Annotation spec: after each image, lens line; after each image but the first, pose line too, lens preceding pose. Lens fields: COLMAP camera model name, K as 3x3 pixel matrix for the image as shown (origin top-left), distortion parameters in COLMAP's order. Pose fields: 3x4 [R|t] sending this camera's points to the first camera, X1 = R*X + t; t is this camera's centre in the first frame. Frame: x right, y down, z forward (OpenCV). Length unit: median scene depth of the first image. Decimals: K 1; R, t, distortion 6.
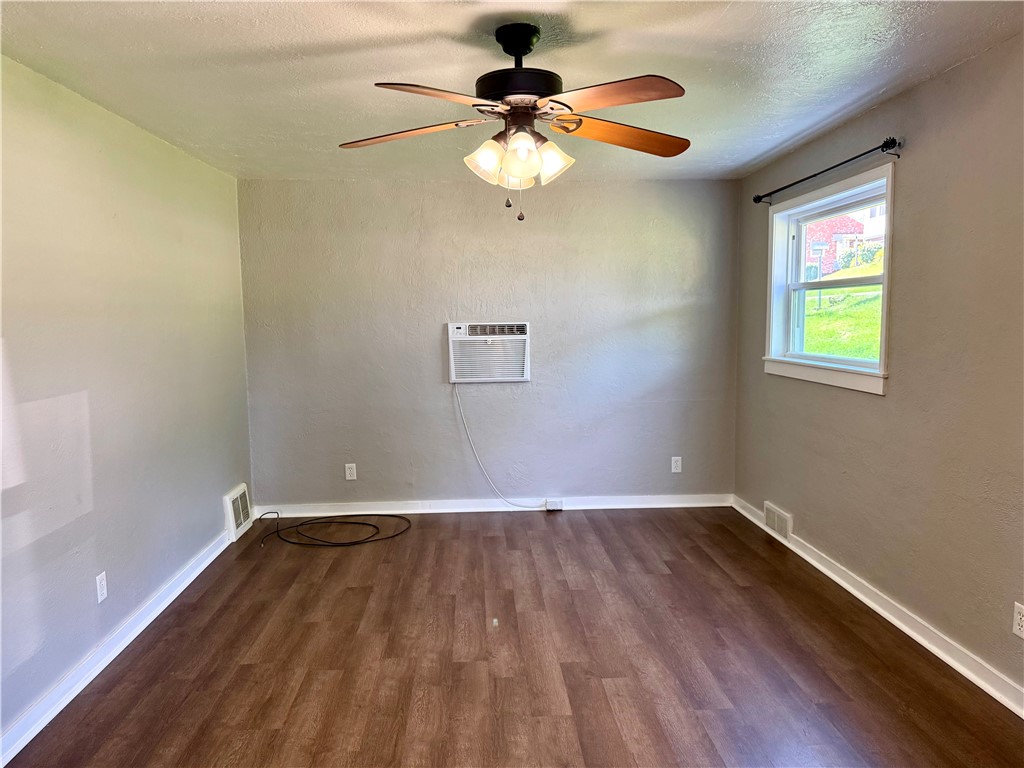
lens RADIAL K [[738.8, 0, 506.6], [0, 738.8, 383.3], [0, 0, 1]] dist [0.003827, -0.006862]
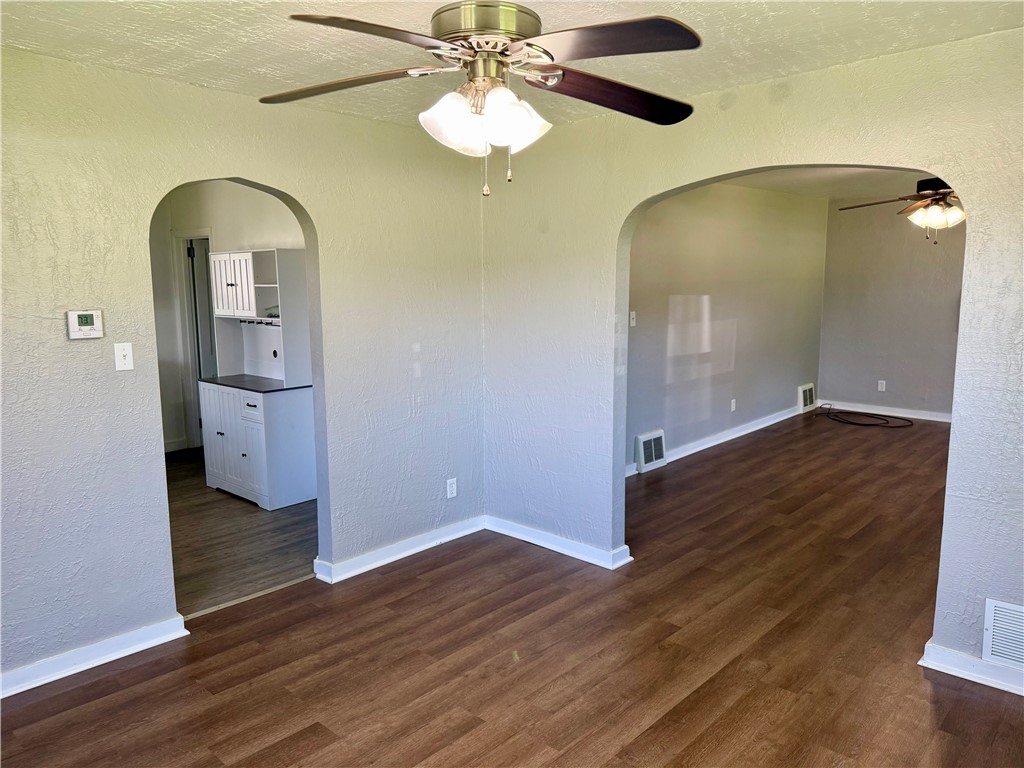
lens RADIAL K [[738.8, 0, 506.6], [0, 738.8, 383.3], [0, 0, 1]] dist [0.003827, -0.006862]
pose [[0.696090, 0.113172, -0.708979, 0.590907], [-0.072036, 0.993524, 0.087866, 0.063554], [0.714332, -0.010091, 0.699735, -1.129225]]
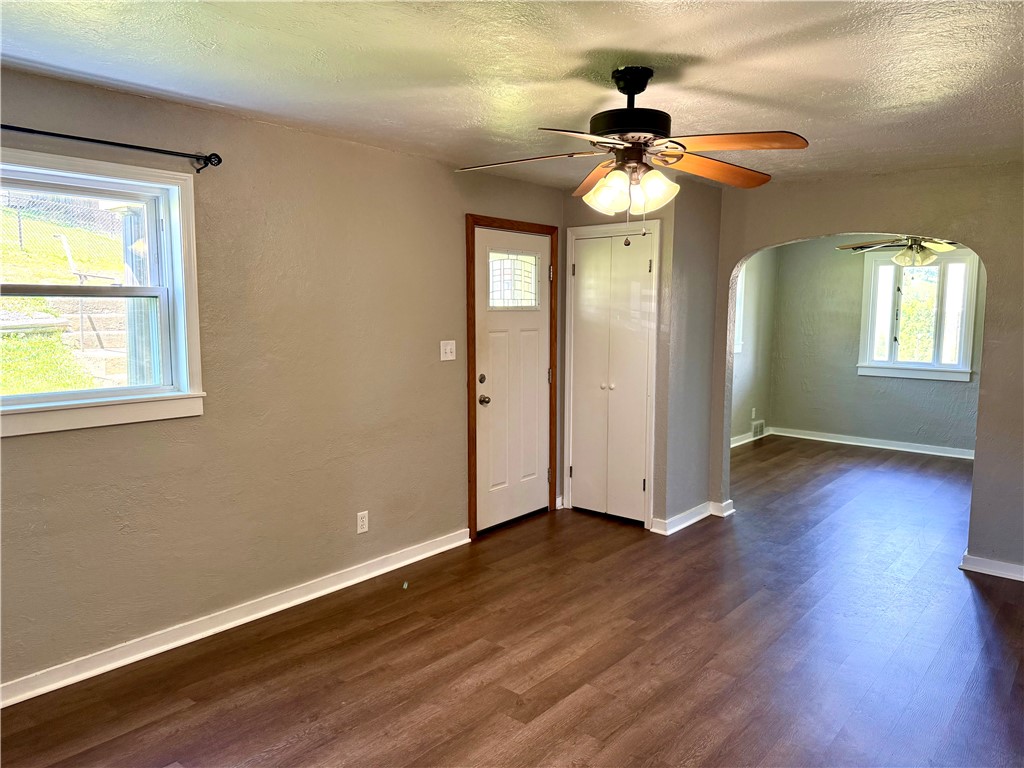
lens RADIAL K [[738.8, 0, 506.6], [0, 738.8, 383.3], [0, 0, 1]] dist [0.003827, -0.006862]
pose [[-0.732346, -0.063144, 0.677998, -0.501519], [0.069359, 0.983595, 0.166524, -0.181924], [-0.677391, 0.168978, -0.715953, 1.618958]]
